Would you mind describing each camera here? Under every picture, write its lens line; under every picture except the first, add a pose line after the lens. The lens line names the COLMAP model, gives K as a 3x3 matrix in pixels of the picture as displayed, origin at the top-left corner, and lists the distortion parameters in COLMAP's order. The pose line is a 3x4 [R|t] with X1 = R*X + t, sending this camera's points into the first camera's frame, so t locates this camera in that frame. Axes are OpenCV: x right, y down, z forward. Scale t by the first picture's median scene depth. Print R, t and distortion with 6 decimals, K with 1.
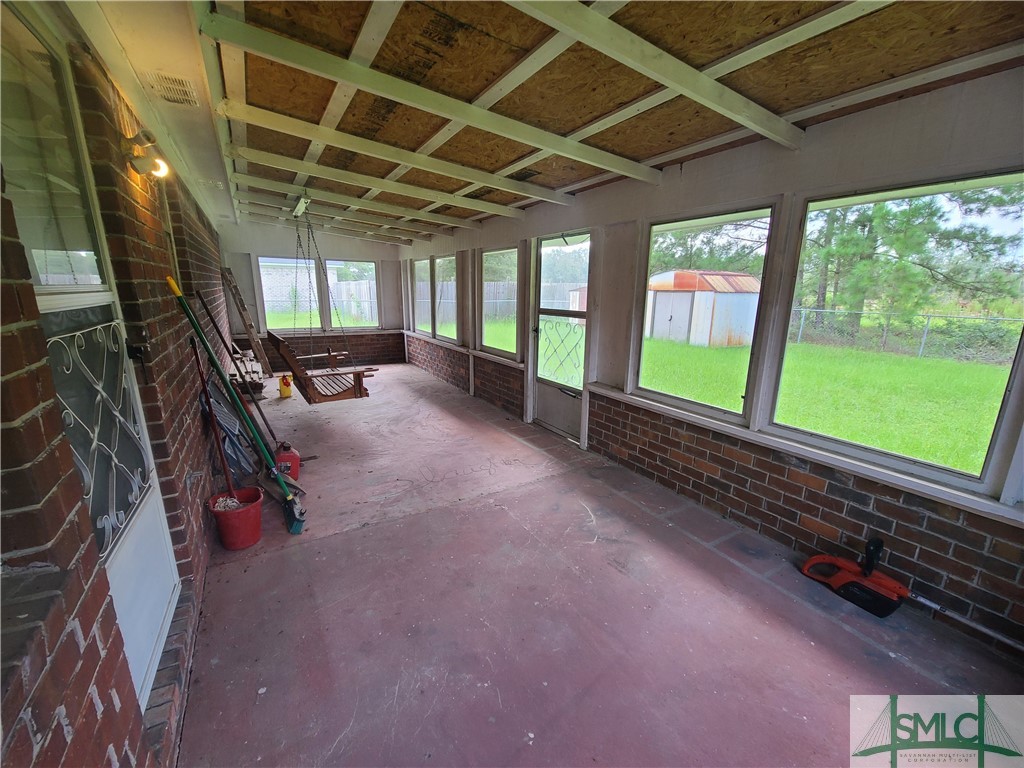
lens RADIAL K [[417.6, 0, 512.3], [0, 417.6, 386.2], [0, 0, 1]] dist [0.003774, -0.003420]
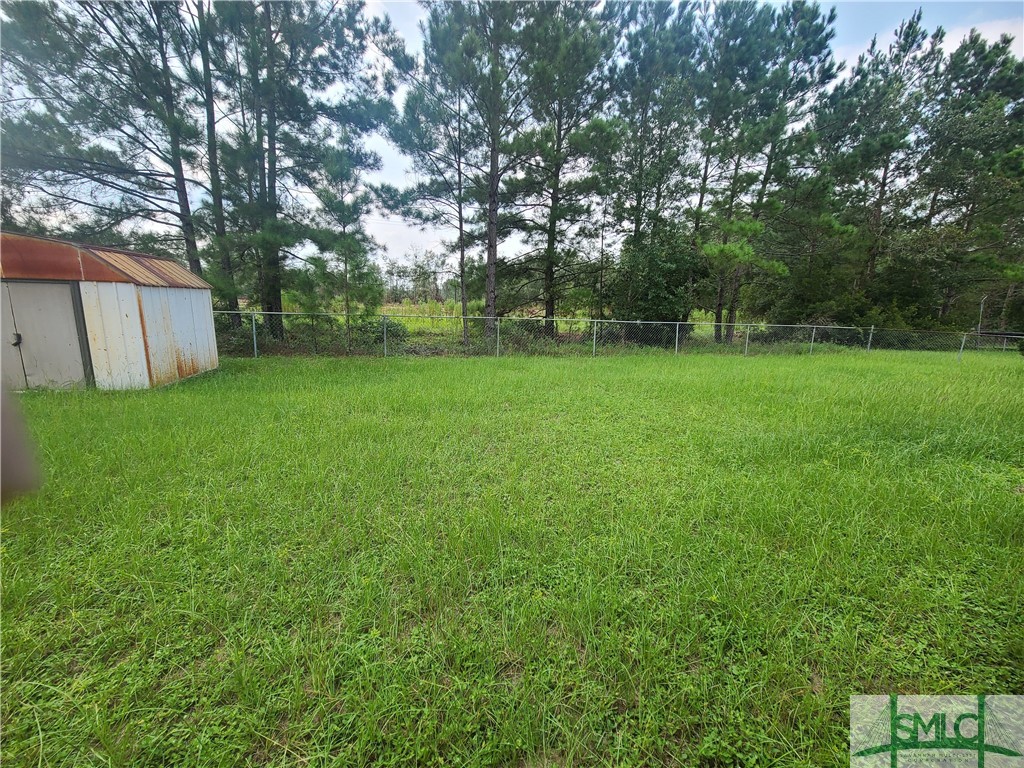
lens RADIAL K [[417.6, 0, 519.0], [0, 417.6, 388.2], [0, 0, 1]] dist [0.003774, -0.003420]
pose [[0.216491, -0.207178, 0.954049, 0.055788], [0.190175, 0.967453, 0.166935, -0.084172], [-0.957583, 0.145296, 0.248845, 0.376968]]
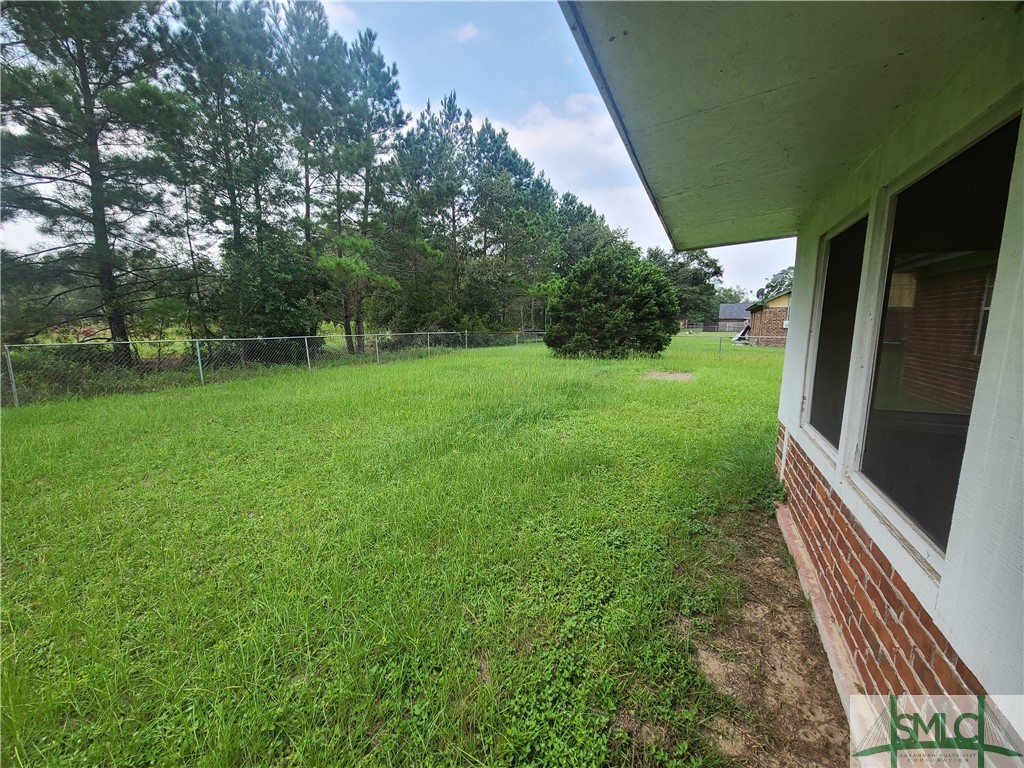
lens RADIAL K [[417.6, 0, 518.3], [0, 417.6, 384.7], [0, 0, 1]] dist [0.003774, -0.003420]
pose [[-0.568076, -0.144118, 0.810259, 0.074189], [0.170522, 0.942568, 0.287206, -0.083220], [-0.805116, 0.301322, -0.510875, 0.367964]]
